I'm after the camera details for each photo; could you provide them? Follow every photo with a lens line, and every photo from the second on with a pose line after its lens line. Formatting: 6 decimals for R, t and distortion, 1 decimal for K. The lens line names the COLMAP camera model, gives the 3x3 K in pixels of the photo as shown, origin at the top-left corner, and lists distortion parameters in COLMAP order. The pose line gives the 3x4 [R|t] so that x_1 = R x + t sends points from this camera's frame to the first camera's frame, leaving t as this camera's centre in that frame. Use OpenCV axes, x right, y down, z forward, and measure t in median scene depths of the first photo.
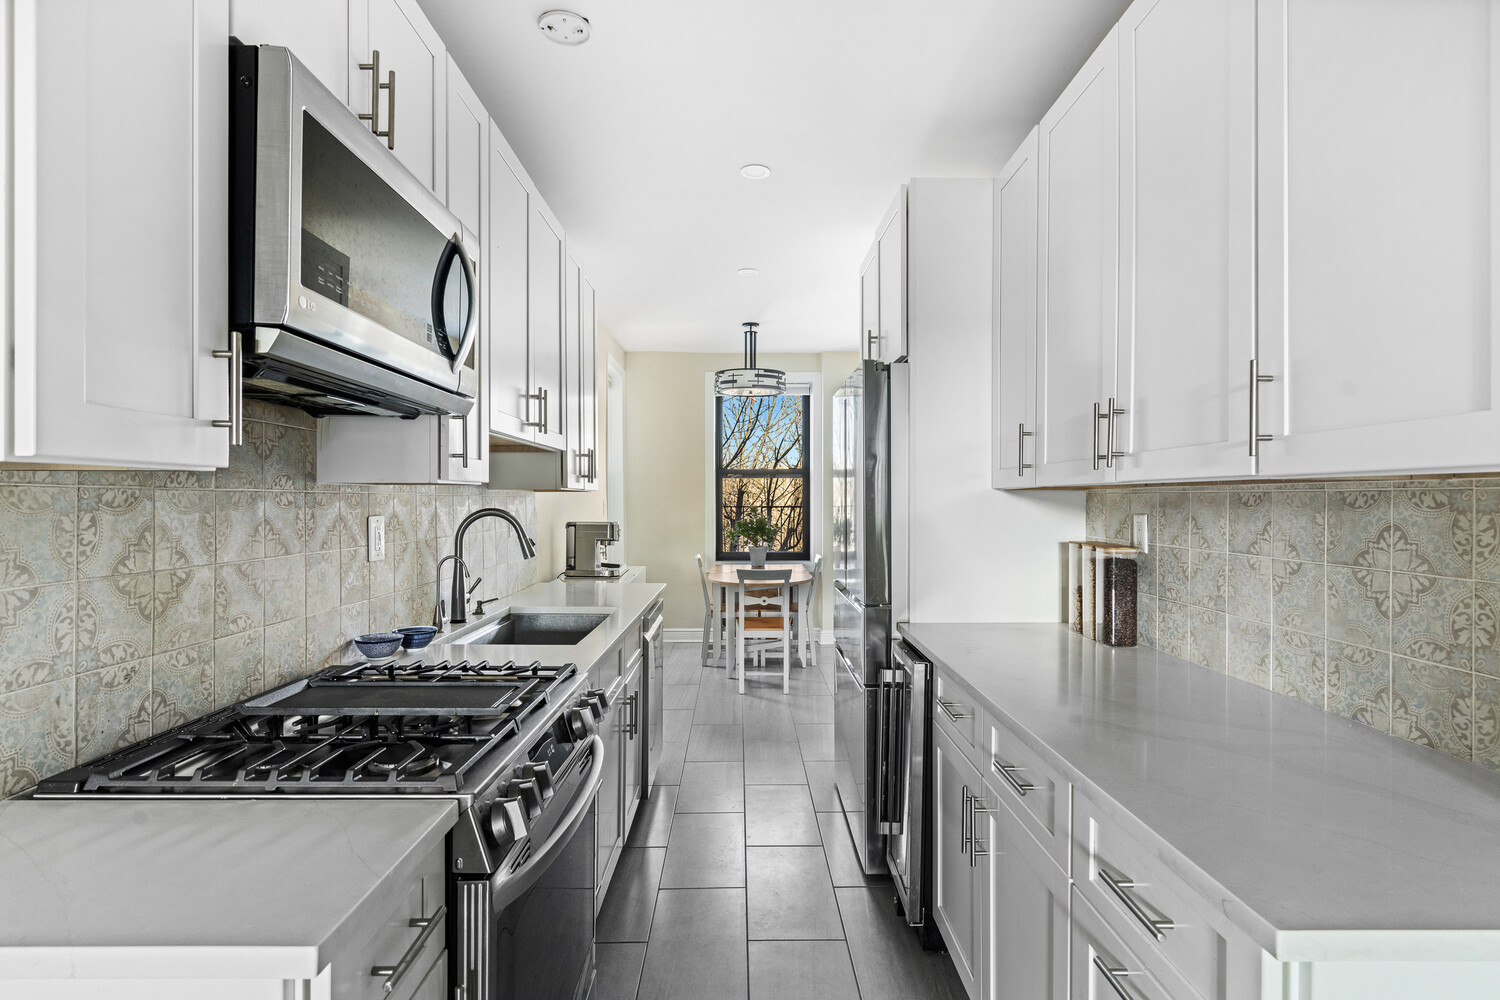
lens RADIAL K [[763.1, 0, 750.3], [0, 763.1, 513.0], [0, 0, 1]] dist [0.004292, 0.000302]
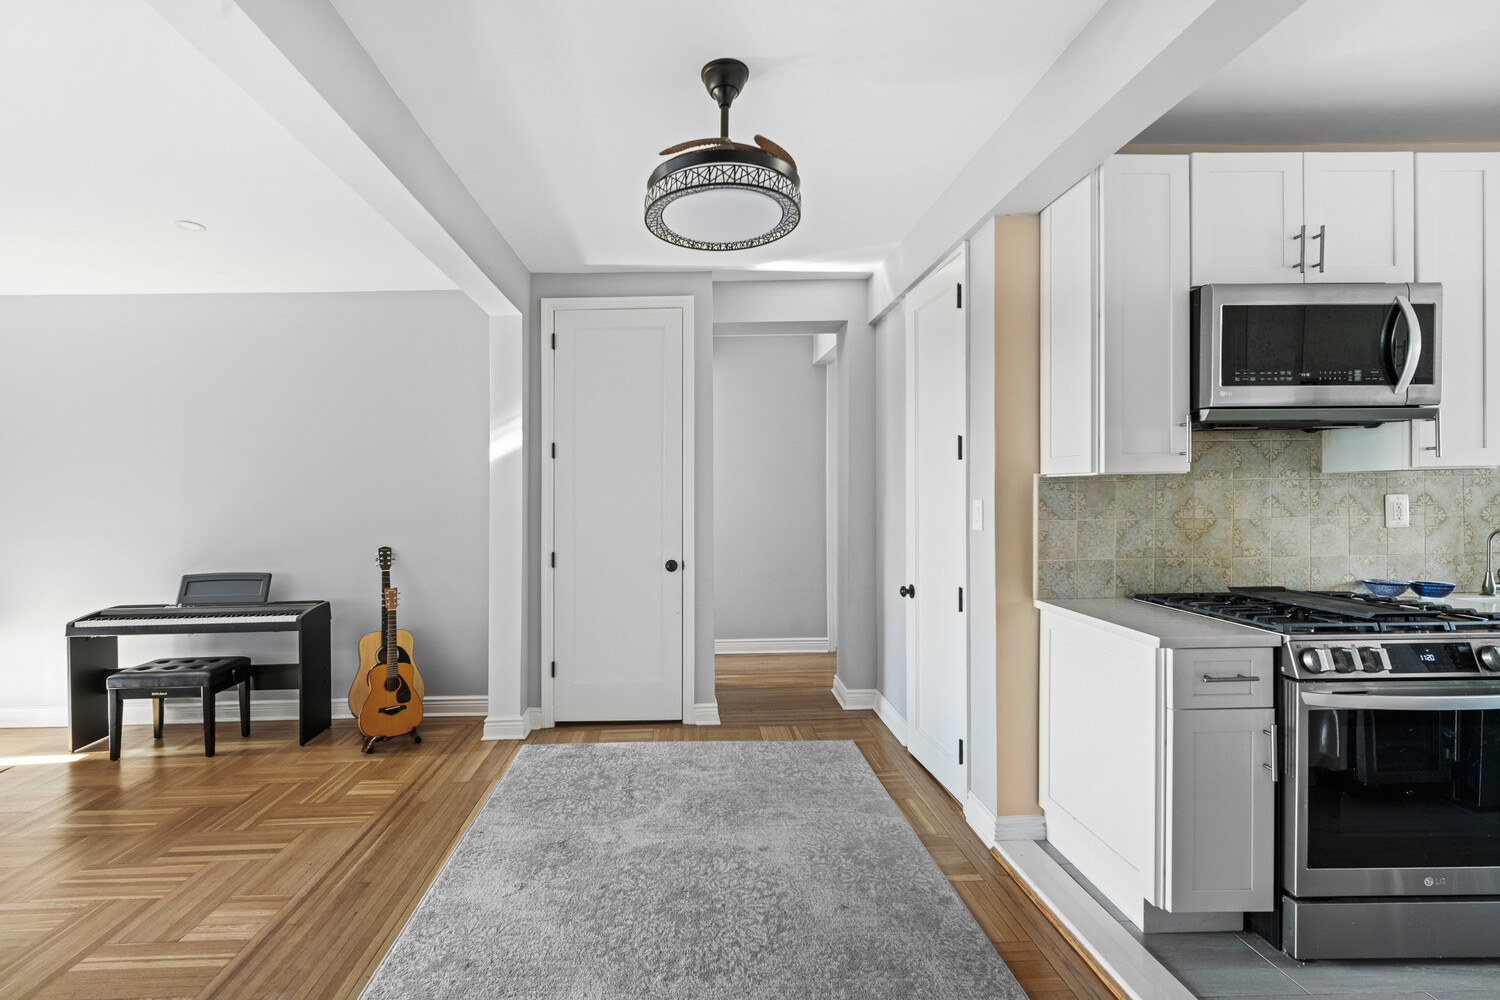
lens RADIAL K [[657.9, 0, 750.1], [0, 657.9, 498.7], [0, 0, 1]] dist [0.000463, 0.000027]
pose [[0.096067, 0.009477, -0.995330, 0.946254], [-0.002094, 0.999954, 0.009319, 0.005737], [0.995373, 0.001189, 0.096082, -0.421743]]
